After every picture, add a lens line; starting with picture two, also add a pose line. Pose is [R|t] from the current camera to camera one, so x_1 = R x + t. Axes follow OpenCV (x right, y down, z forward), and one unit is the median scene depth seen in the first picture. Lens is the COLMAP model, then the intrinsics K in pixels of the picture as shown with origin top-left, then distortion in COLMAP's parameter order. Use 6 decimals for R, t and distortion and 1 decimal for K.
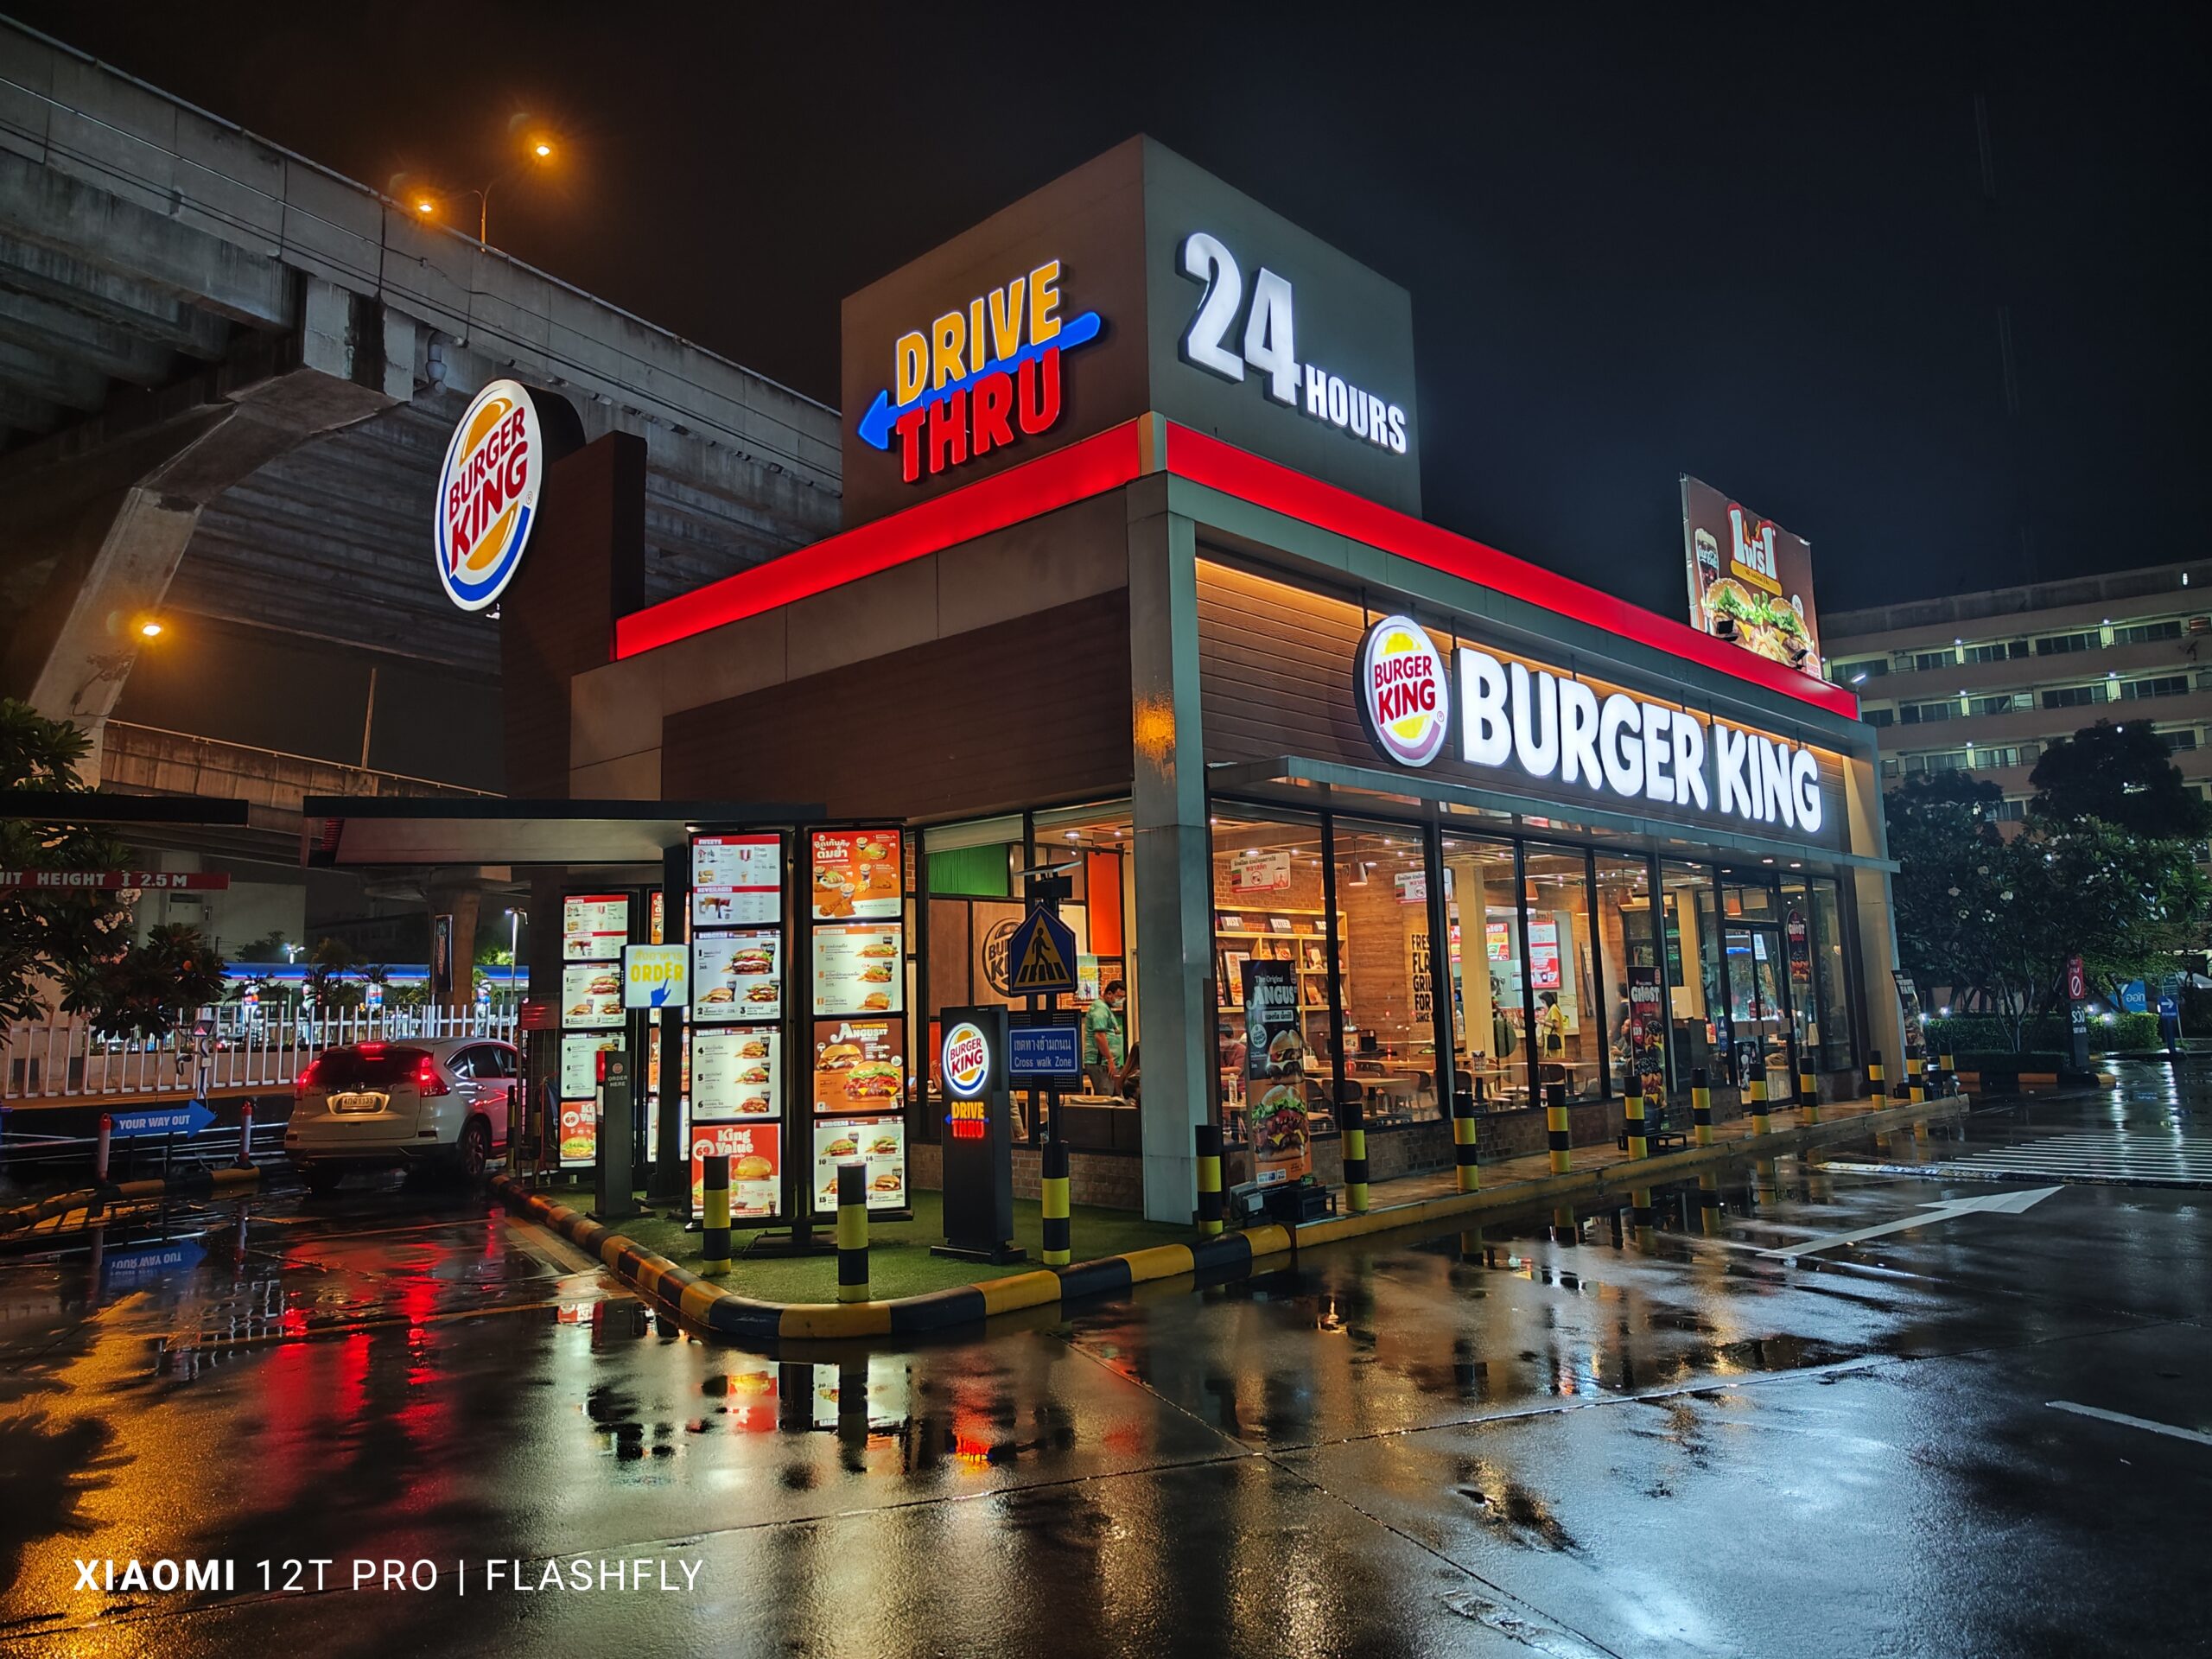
lens RADIAL K [[1477.7, 0, 1104.0], [0, 1477.7, 816.1], [0, 0, 1]] dist [0.025335, -0.010399]
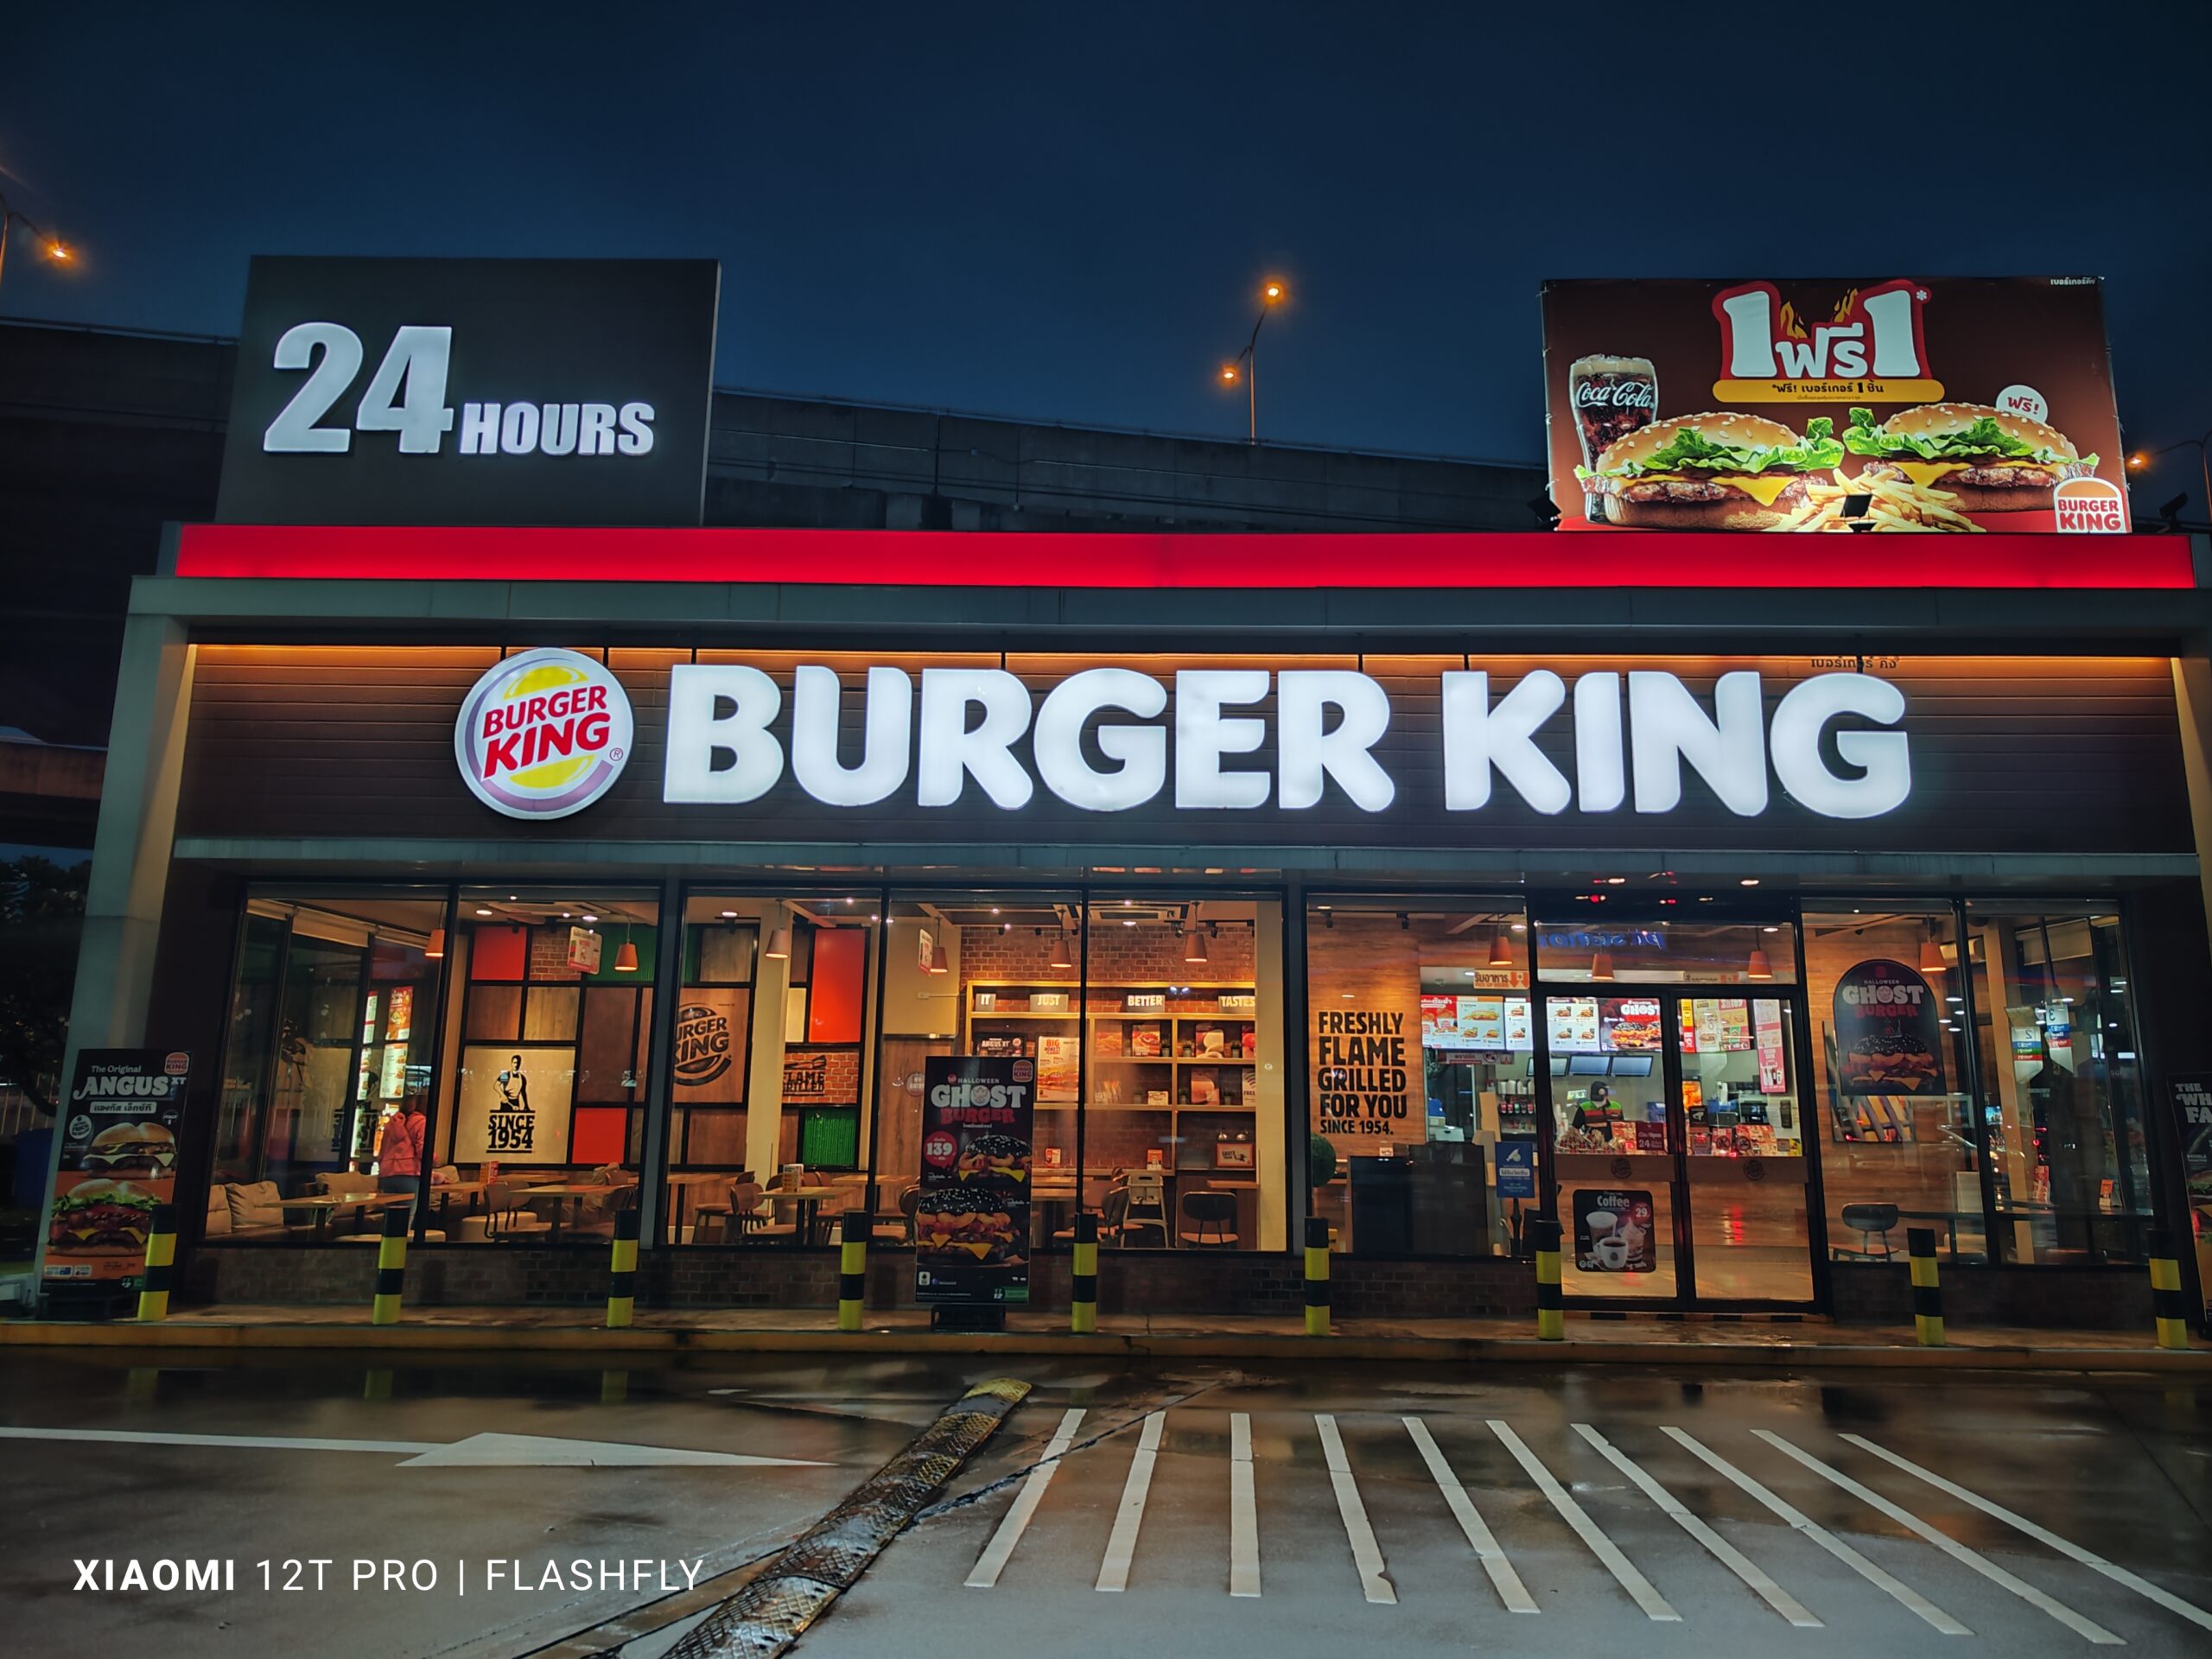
lens RADIAL K [[1477.7, 0, 1103.3], [0, 1477.7, 816.3], [0, 0, 1]] dist [0.025335, -0.010399]
pose [[0.692980, -0.108006, -0.712821, 0.996319], [0.067417, 0.994090, -0.085084, 0.056718], [0.717798, 0.010905, 0.696166, 0.604639]]
